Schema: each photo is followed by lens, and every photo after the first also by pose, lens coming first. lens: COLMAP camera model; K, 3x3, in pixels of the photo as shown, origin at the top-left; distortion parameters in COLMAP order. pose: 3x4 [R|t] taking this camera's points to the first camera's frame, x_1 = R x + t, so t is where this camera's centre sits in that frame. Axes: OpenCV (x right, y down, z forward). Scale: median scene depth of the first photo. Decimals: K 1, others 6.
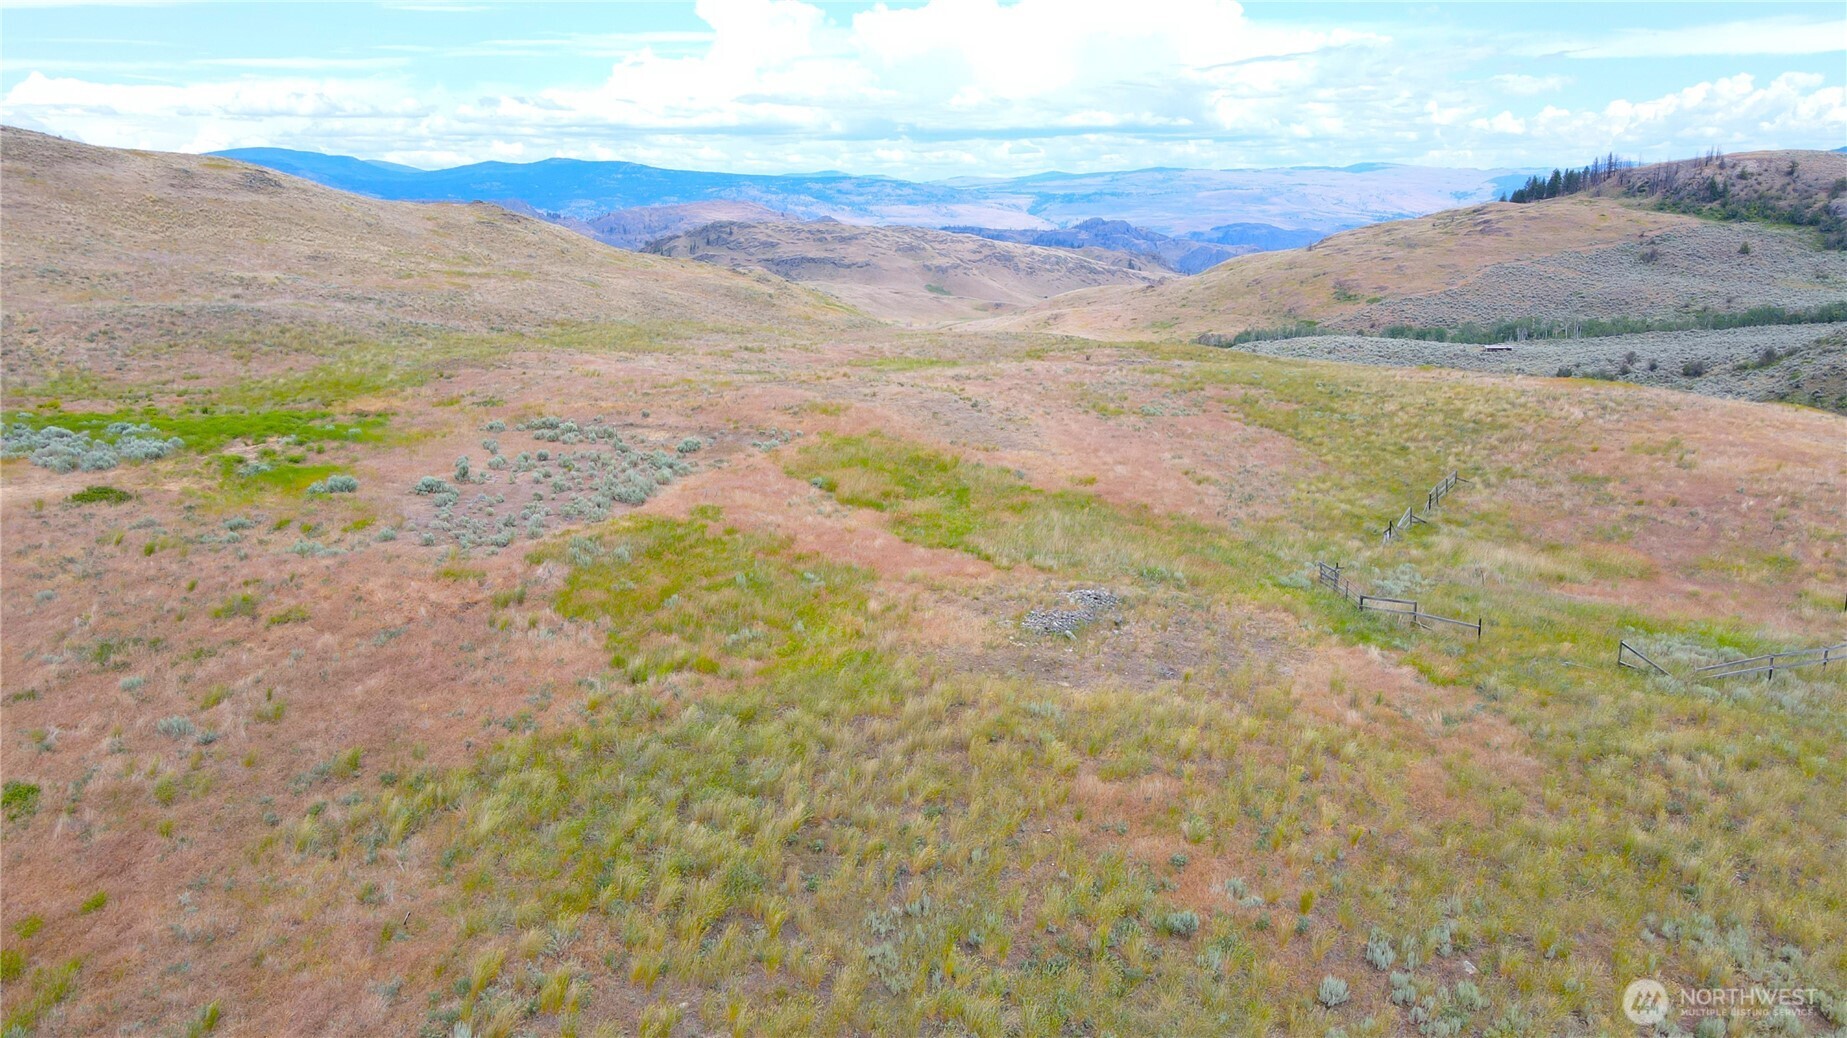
lens RADIAL K [[1361.1, 0, 919.3], [0, 1361.1, 510.0], [0, 0, 1]] dist [-0.006154, 0.033523]
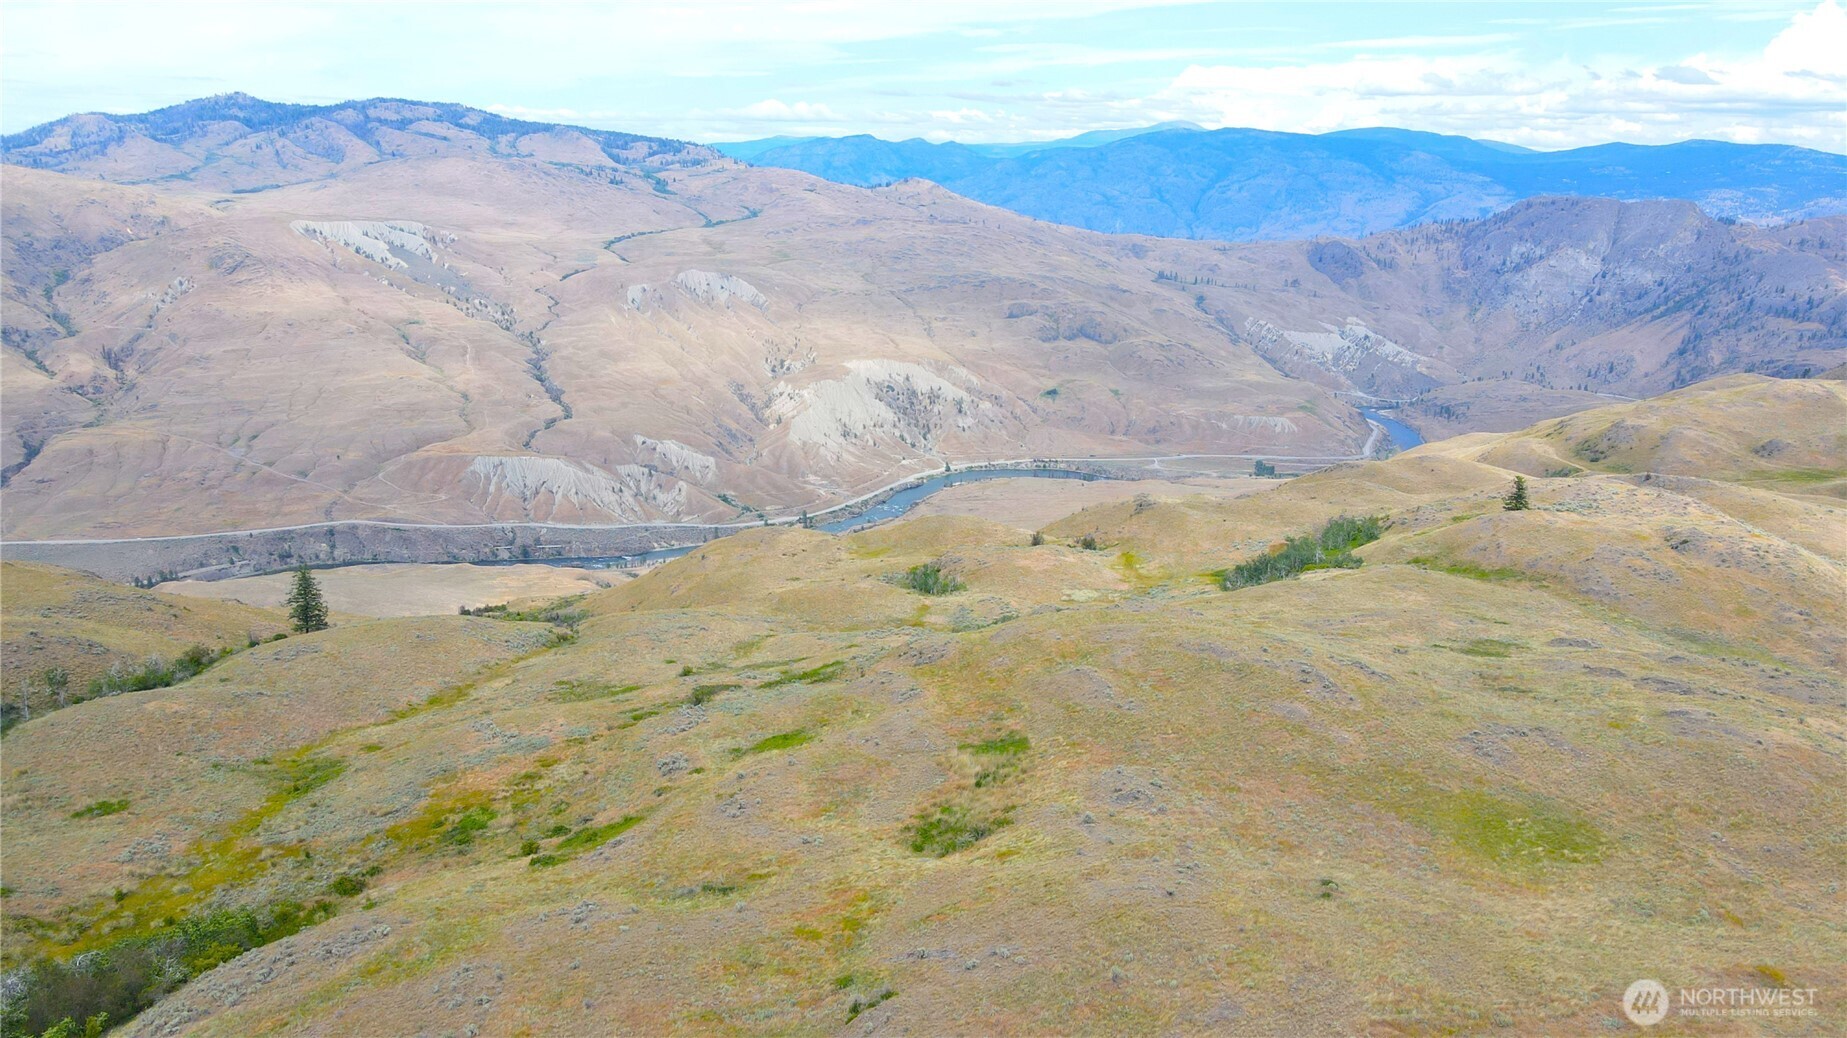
lens RADIAL K [[1361.1, 0, 915.3], [0, 1361.1, 514.5], [0, 0, 1]] dist [-0.006154, 0.033523]
pose [[0.734304, 0.193906, -0.650537, -0.127276], [-0.181049, 0.979563, 0.087618, -0.055388], [0.654232, 0.053441, 0.754403, 0.124569]]
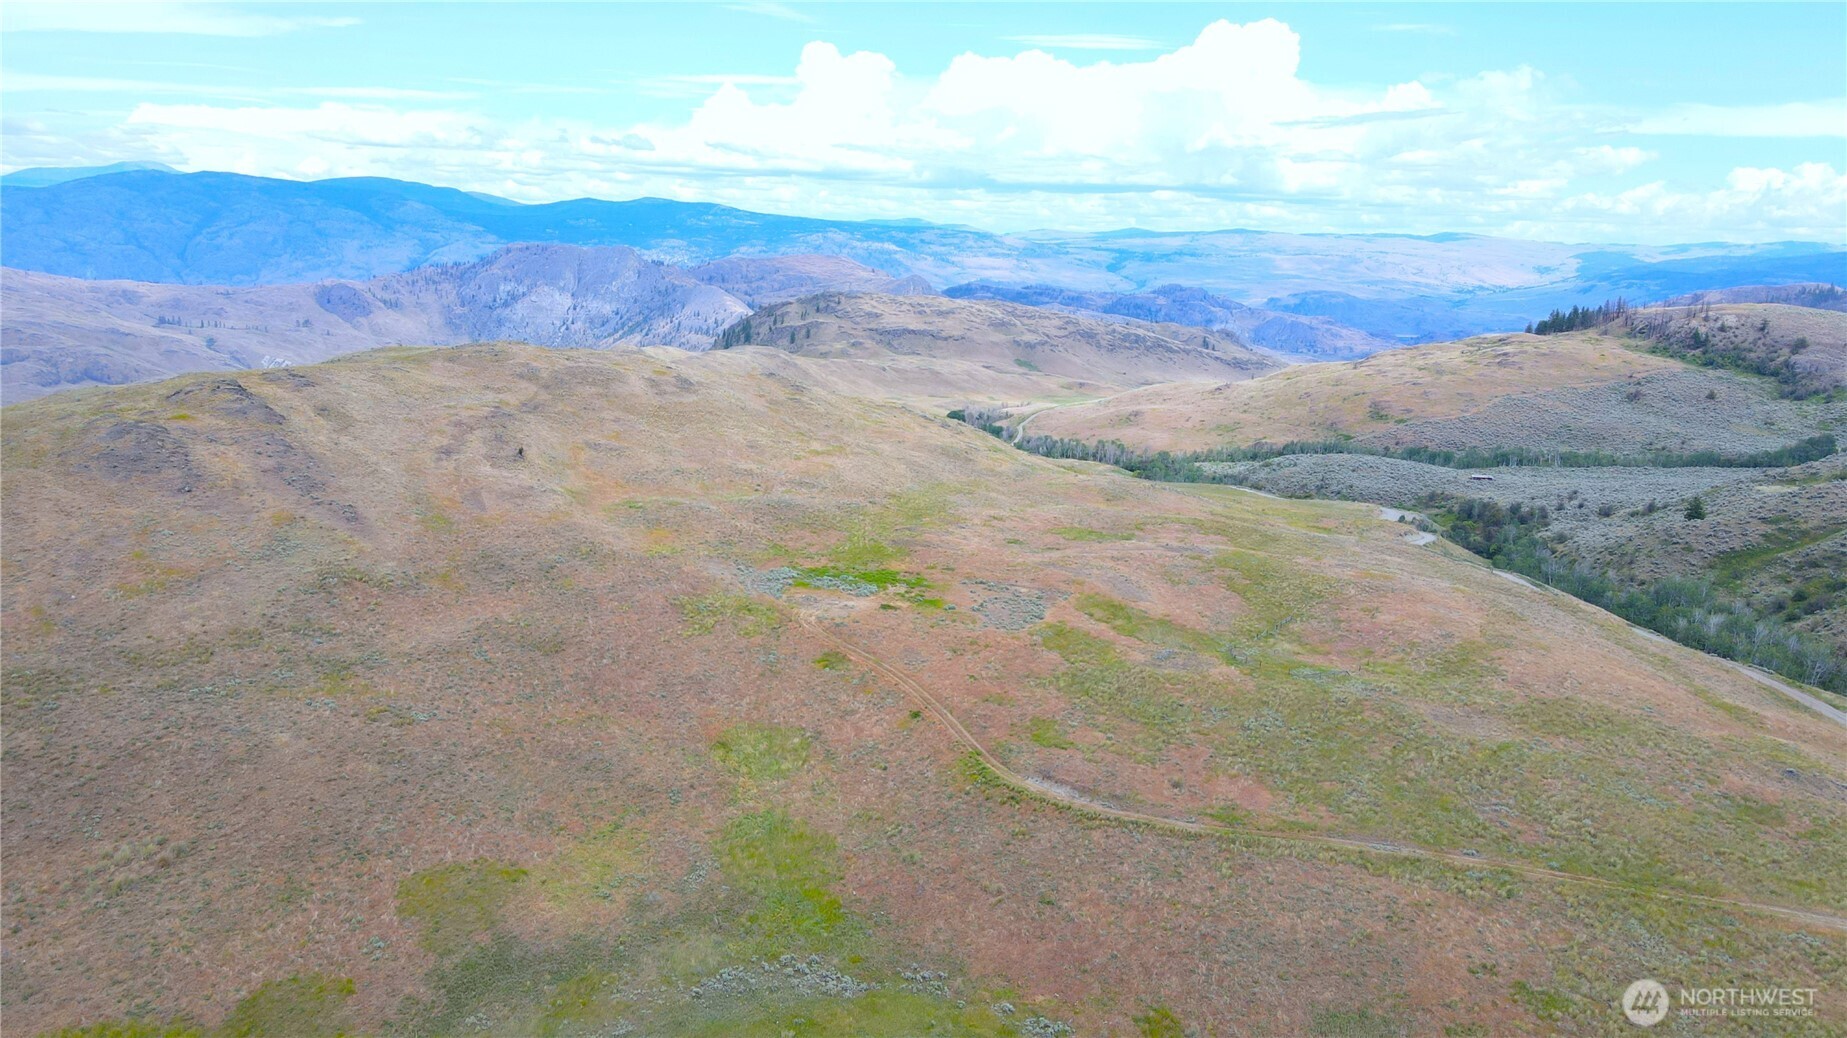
lens RADIAL K [[1361.1, 0, 923.3], [0, 1361.1, 517.3], [0, 0, 1]] dist [-0.006154, 0.033523]
pose [[0.997699, 0.050994, -0.044691, -0.013099], [-0.052198, 0.998293, -0.026212, -0.005668], [0.043278, 0.028485, 0.998657, -0.092047]]
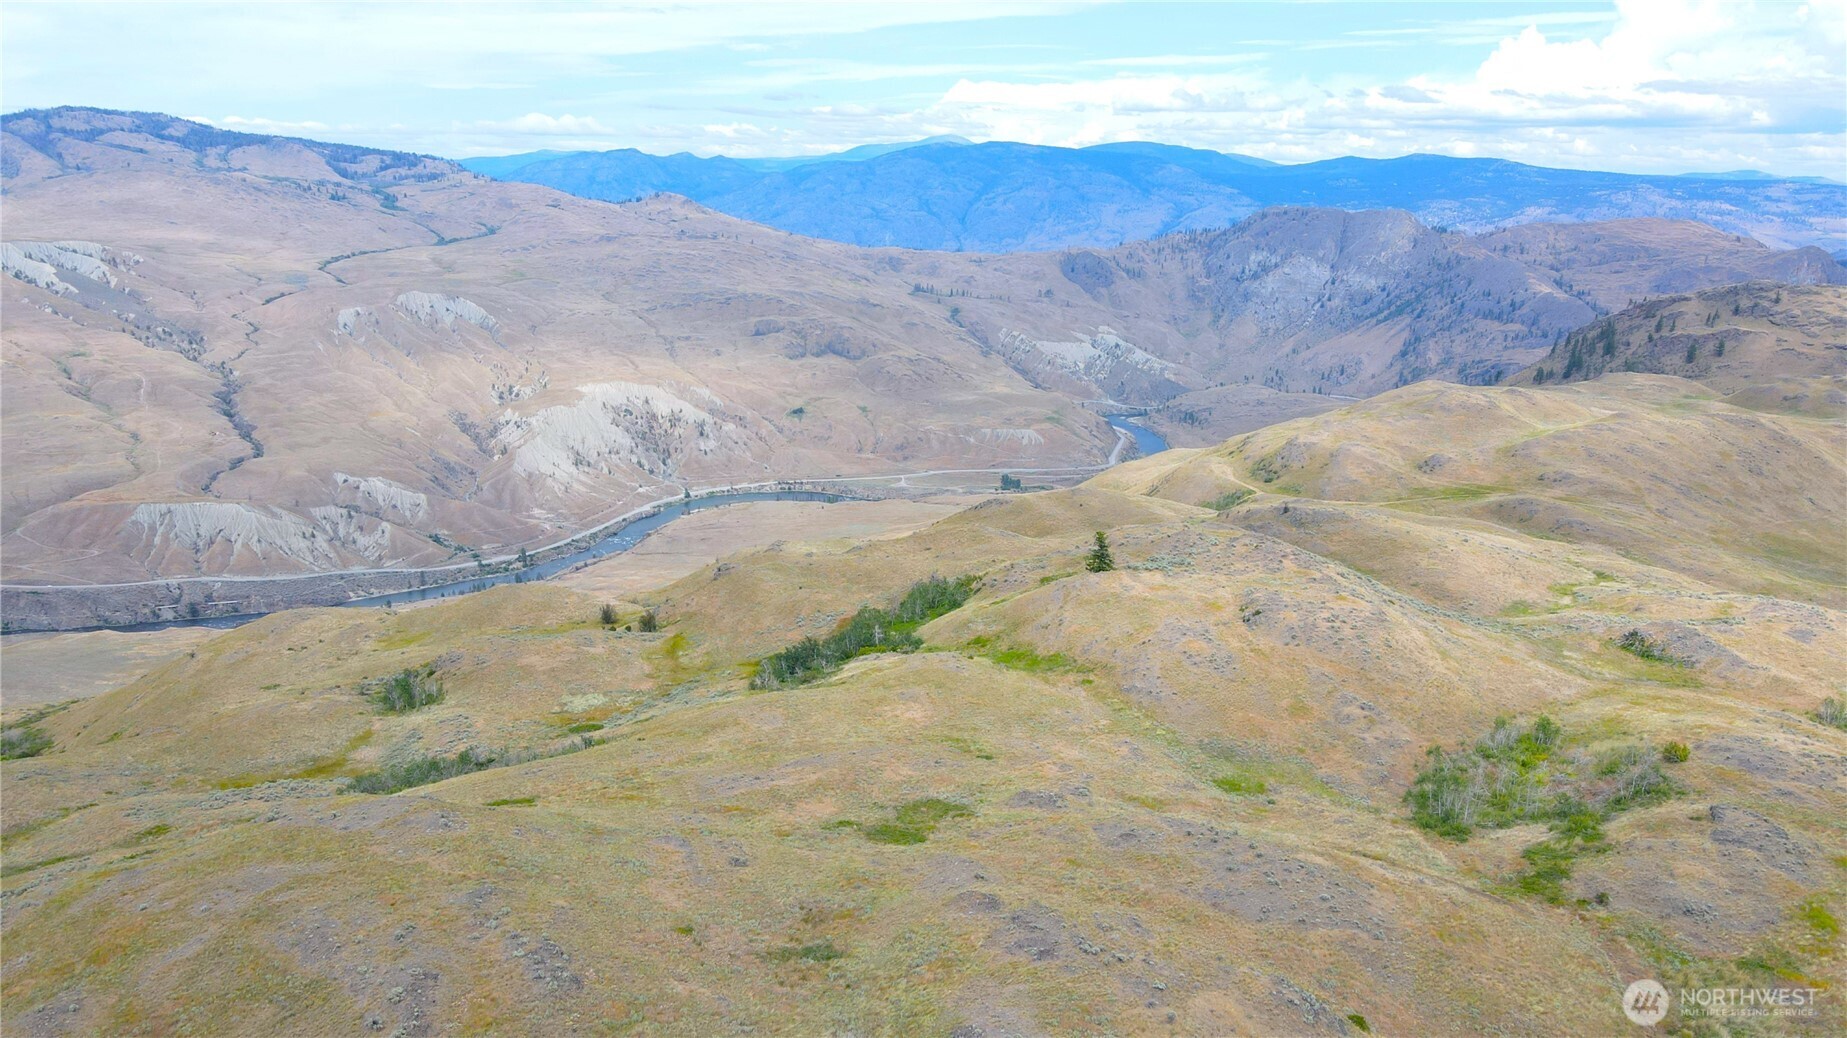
lens RADIAL K [[1361.1, 0, 916.3], [0, 1361.1, 517.8], [0, 0, 1]] dist [-0.006154, 0.033523]
pose [[0.832641, 0.155900, -0.531417, -0.121515], [-0.149739, 0.987195, 0.054994, -0.068272], [0.533186, 0.033783, 0.845323, 0.181633]]
